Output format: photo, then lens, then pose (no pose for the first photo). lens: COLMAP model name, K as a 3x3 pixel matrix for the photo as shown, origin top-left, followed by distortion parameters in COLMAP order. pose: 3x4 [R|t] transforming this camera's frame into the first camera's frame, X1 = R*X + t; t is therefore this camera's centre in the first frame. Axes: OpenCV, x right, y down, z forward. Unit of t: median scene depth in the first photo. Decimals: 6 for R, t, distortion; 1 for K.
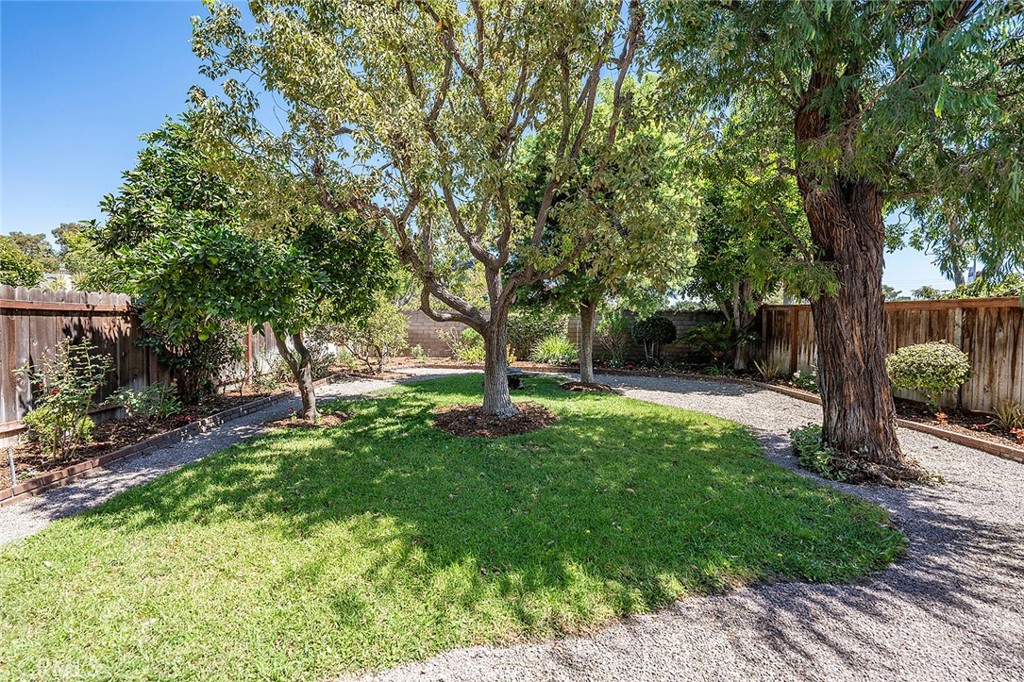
lens RADIAL K [[413.9, 0, 511.2], [0, 413.9, 336.2], [0, 0, 1]] dist [0.000911, 0.000094]
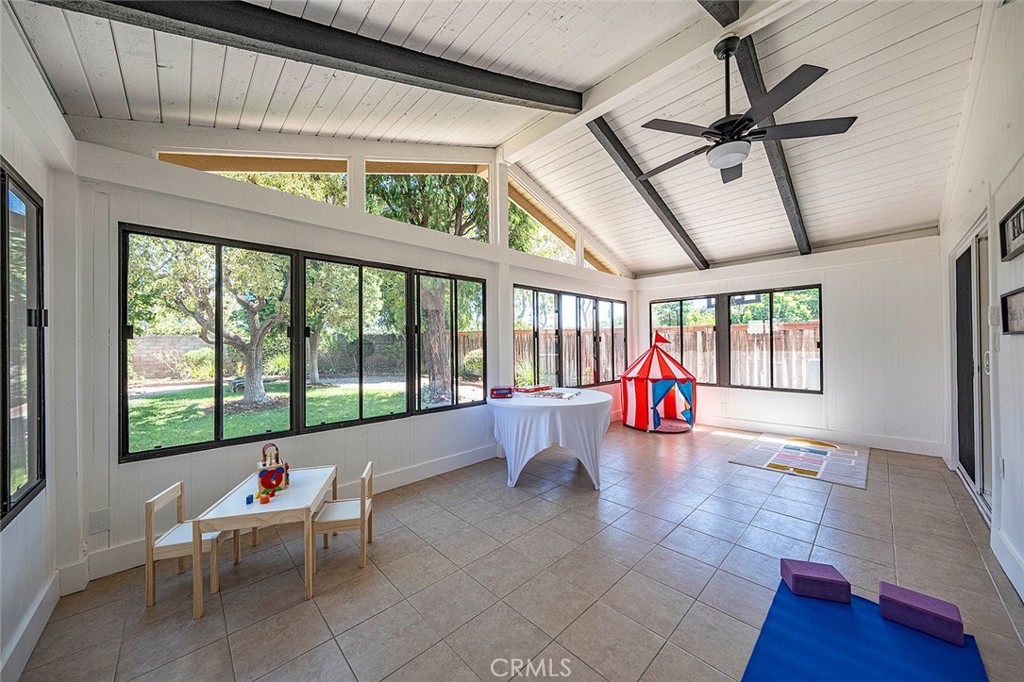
lens RADIAL K [[349.6, 0, 508.1], [0, 349.6, 343.3], [0, 0, 1]] dist [0.004065, 0.000234]
pose [[0.752701, -0.018530, 0.658101, -0.127002], [0.038487, 0.999133, -0.015886, 0.014751], [-0.657236, 0.037286, 0.752762, -0.447382]]
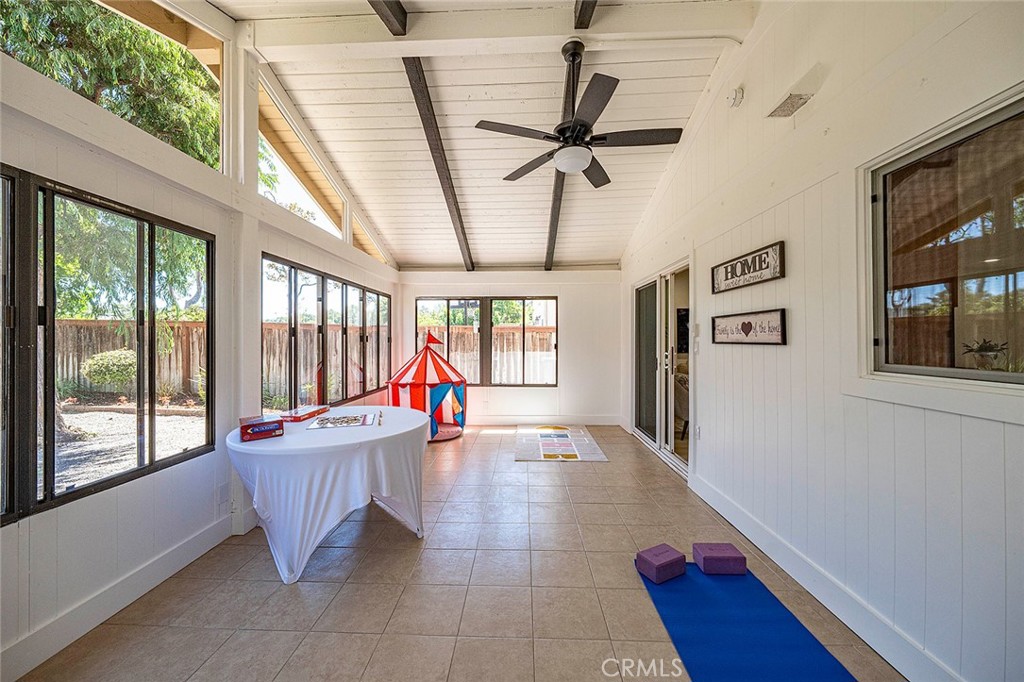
lens RADIAL K [[369.7, 0, 508.3], [0, 369.7, 340.4], [0, 0, 1]] dist [-0.000379, -0.000384]
pose [[0.089297, -0.013774, 0.995910, -0.107456], [0.029220, 0.999510, 0.011204, 0.005962], [-0.995576, 0.028100, 0.089656, -0.335208]]
